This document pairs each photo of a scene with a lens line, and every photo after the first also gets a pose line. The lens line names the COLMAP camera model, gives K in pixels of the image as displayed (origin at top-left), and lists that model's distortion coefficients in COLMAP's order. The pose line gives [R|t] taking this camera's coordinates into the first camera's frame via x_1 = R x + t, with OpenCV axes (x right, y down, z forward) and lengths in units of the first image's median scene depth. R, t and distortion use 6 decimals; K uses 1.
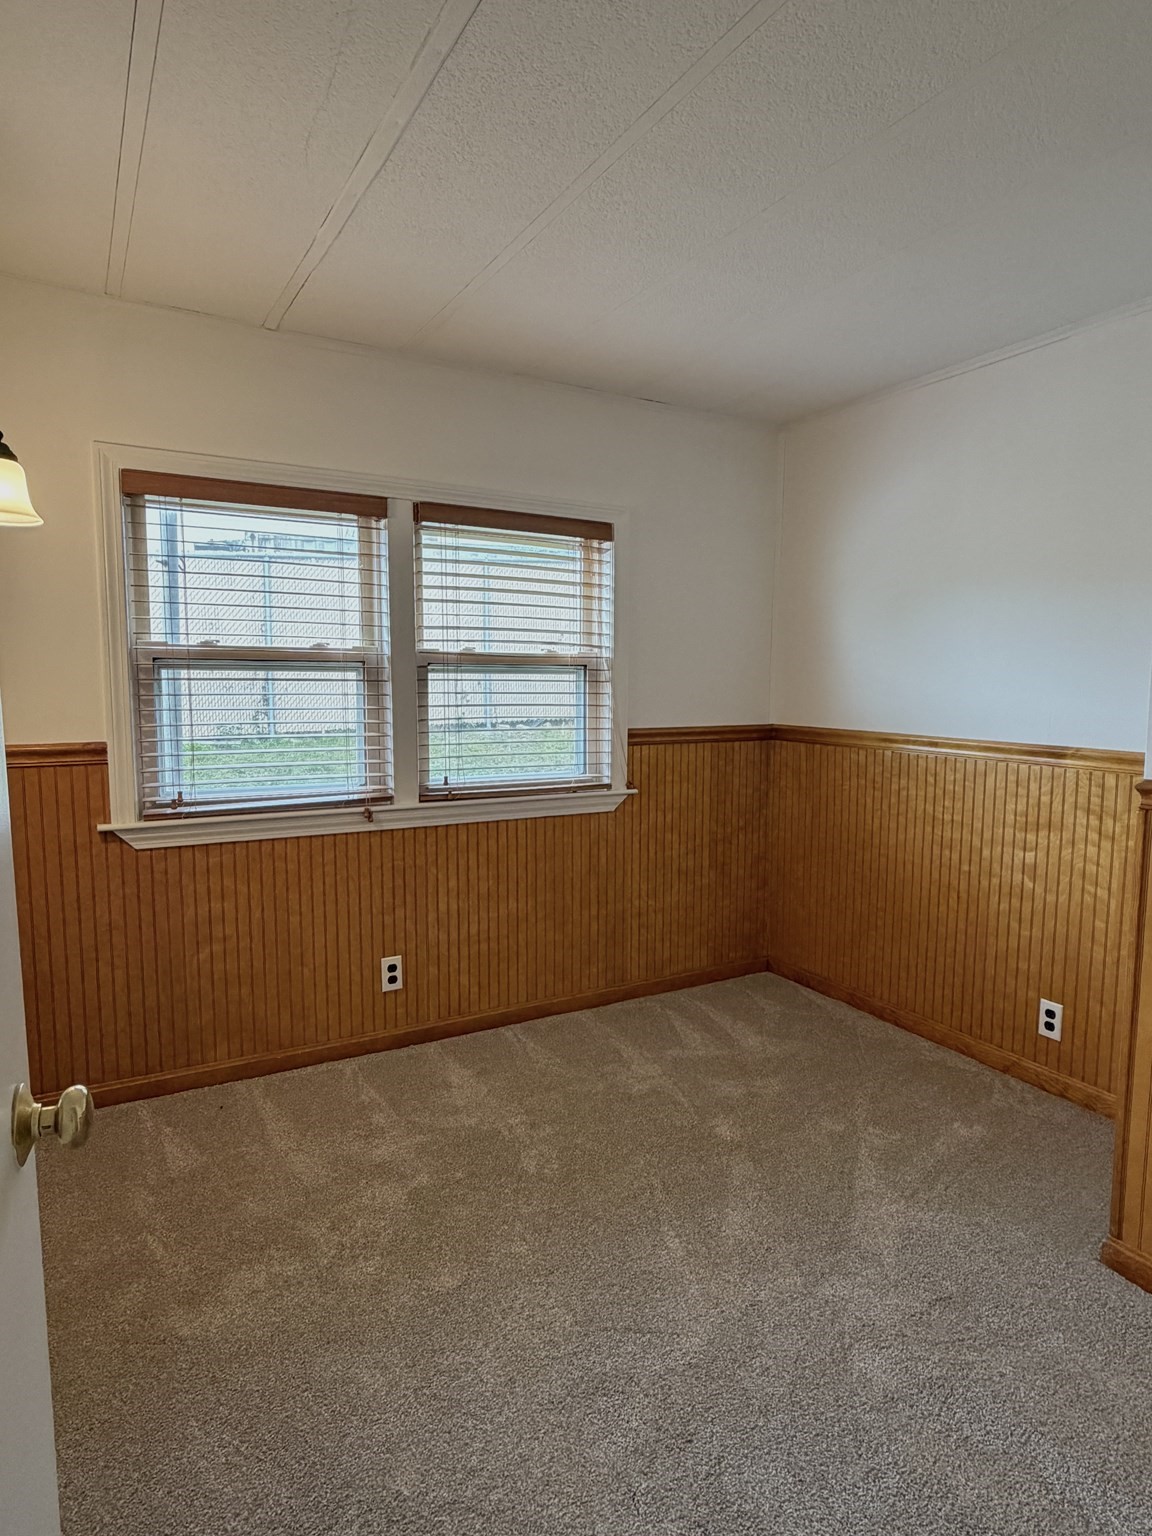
lens RADIAL K [[886.4, 0, 579.9], [0, 886.4, 768.4], [0, 0, 1]] dist [0.000391, -0.000540]
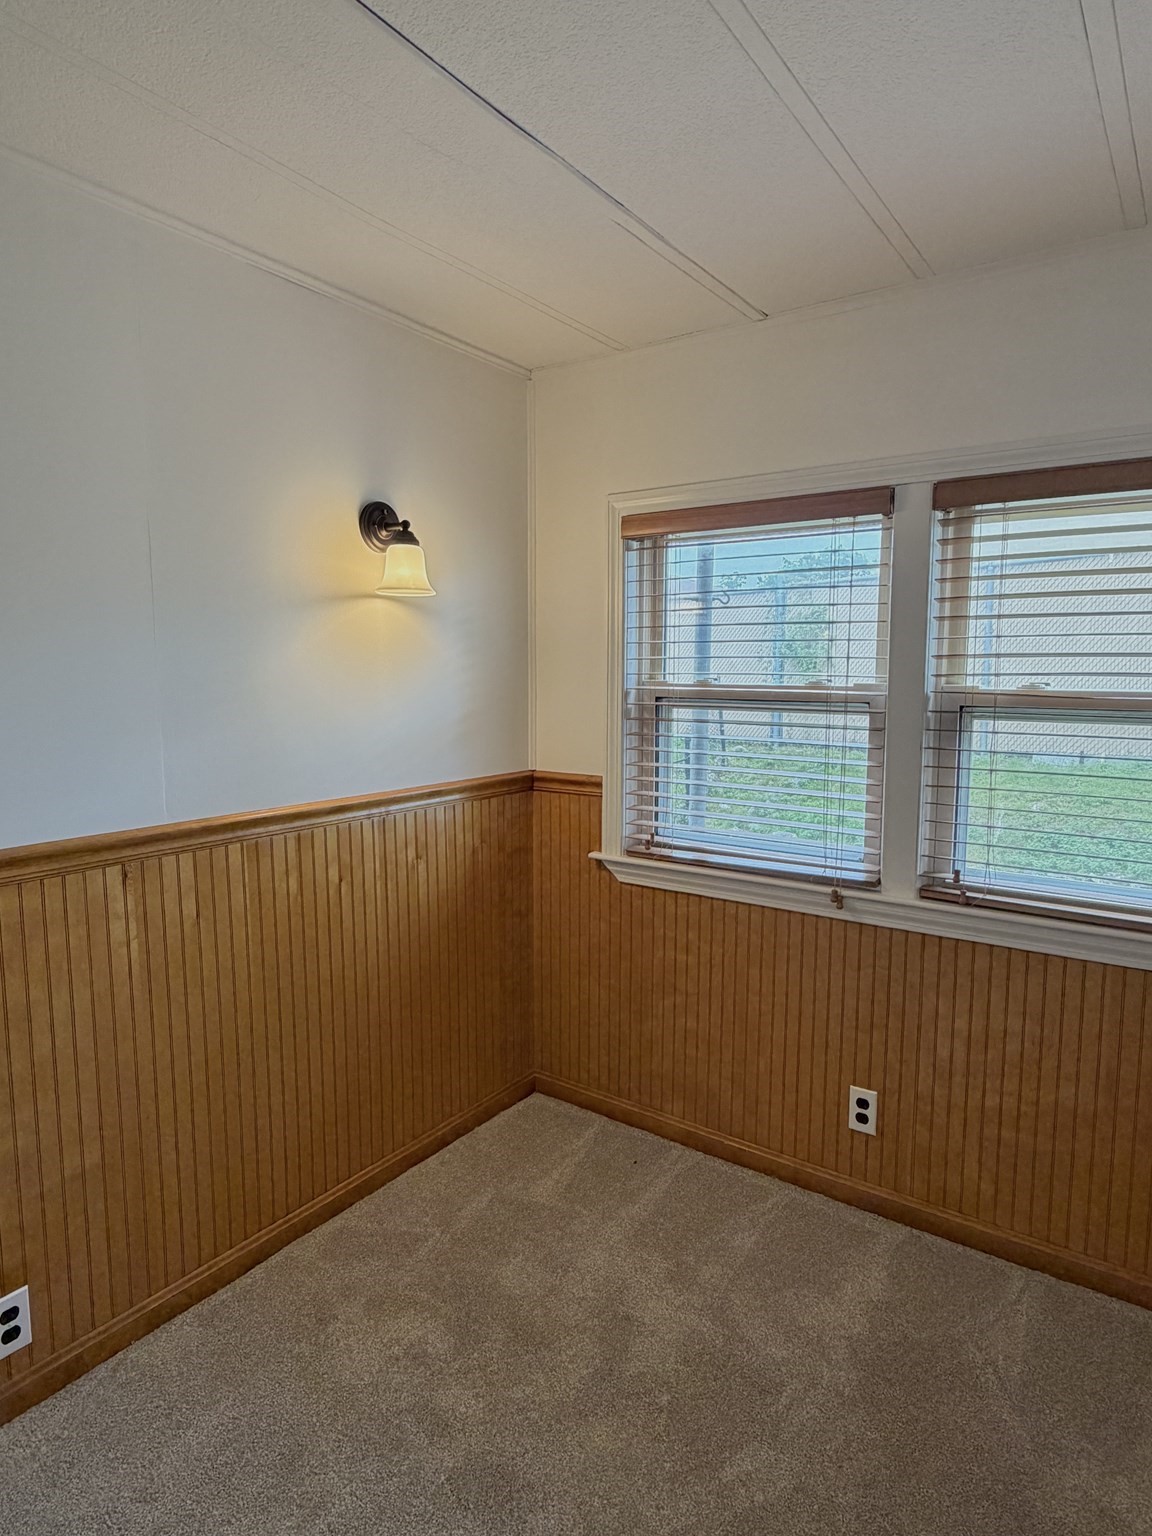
lens RADIAL K [[886.4, 0, 579.9], [0, 886.4, 768.4], [0, 0, 1]] dist [0.000391, -0.000540]
pose [[0.420373, 0.094846, -0.902381, 0.366219], [-0.094121, 0.993715, 0.060599, -0.089745], [0.902457, 0.059459, 0.426658, 0.458141]]
